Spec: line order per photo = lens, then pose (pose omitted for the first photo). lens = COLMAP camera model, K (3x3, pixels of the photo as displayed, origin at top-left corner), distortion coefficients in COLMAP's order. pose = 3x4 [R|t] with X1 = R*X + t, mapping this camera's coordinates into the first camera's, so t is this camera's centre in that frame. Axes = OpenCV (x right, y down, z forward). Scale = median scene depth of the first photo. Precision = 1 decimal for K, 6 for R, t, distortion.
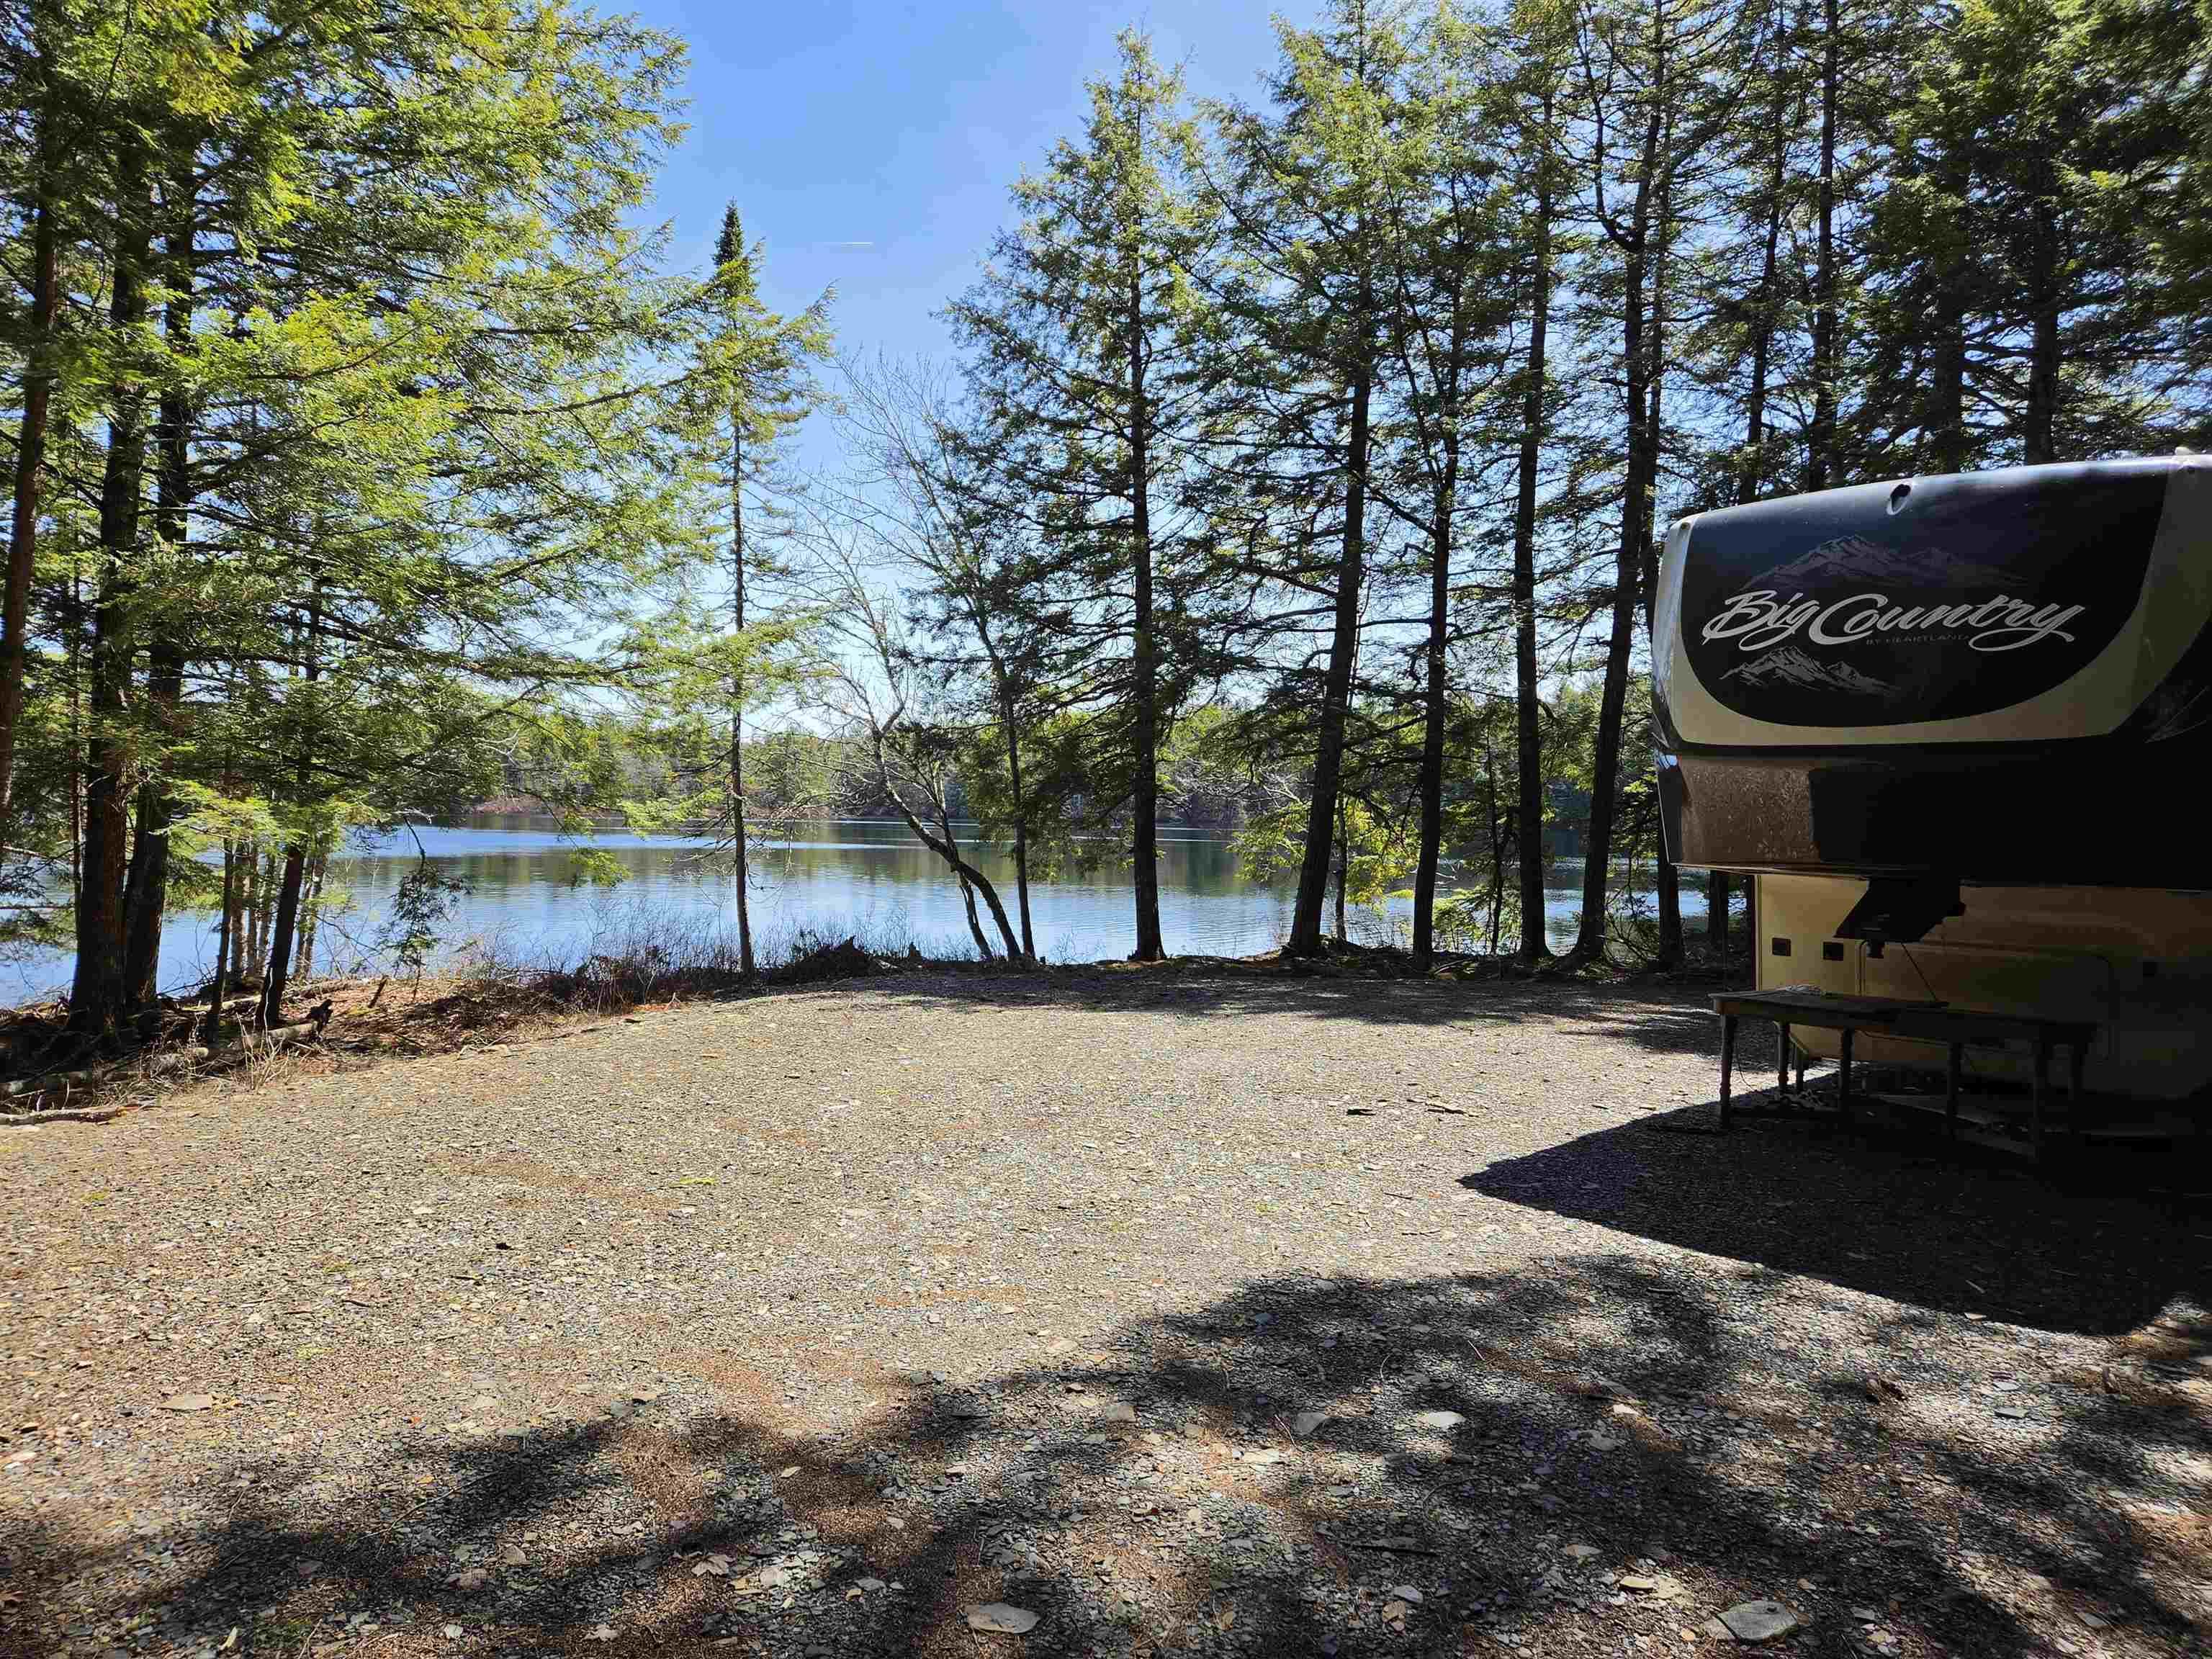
lens RADIAL K [[1504.2, 0, 1116.5], [0, 1504.2, 827.0], [0, 0, 1]] dist [0.068980, -0.060974]
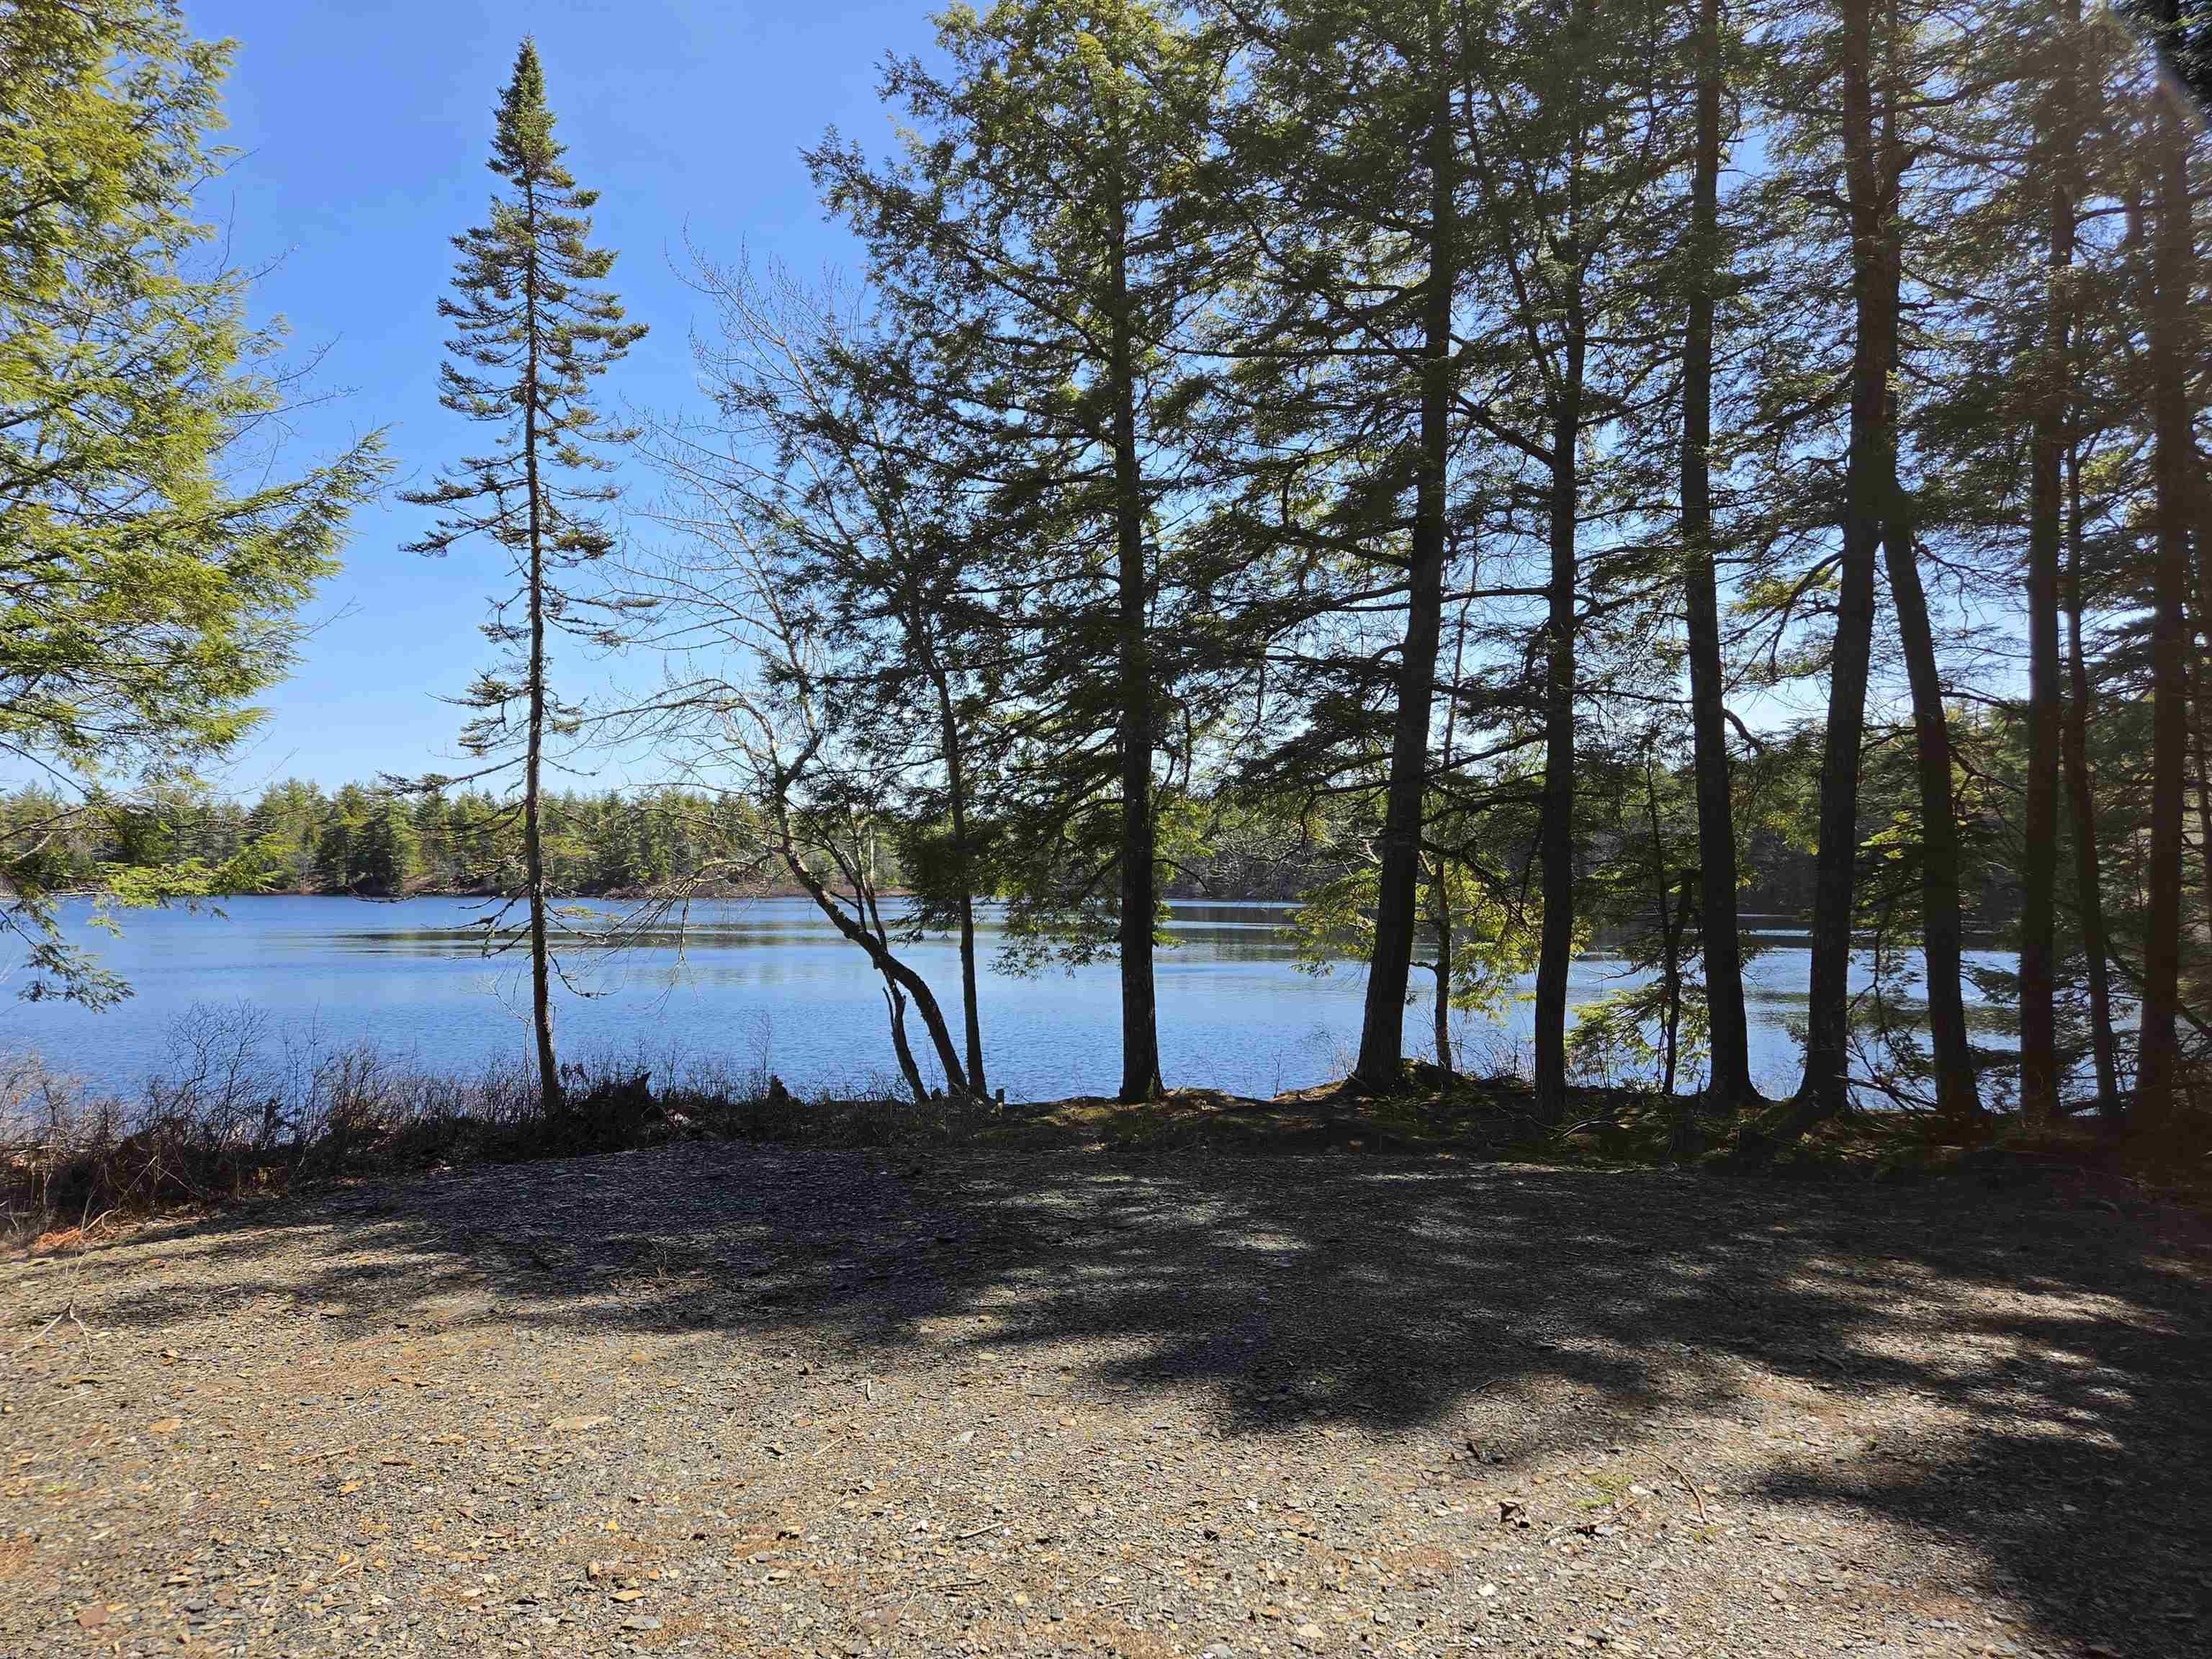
lens RADIAL K [[1504.2, 0, 1087.8], [0, 1504.2, 828.9], [0, 0, 1]] dist [0.068980, -0.060974]
pose [[0.990928, -0.016311, -0.133398, 0.092661], [0.009082, 0.998466, -0.054616, 0.003326], [0.134085, 0.052909, 0.989556, 0.312611]]
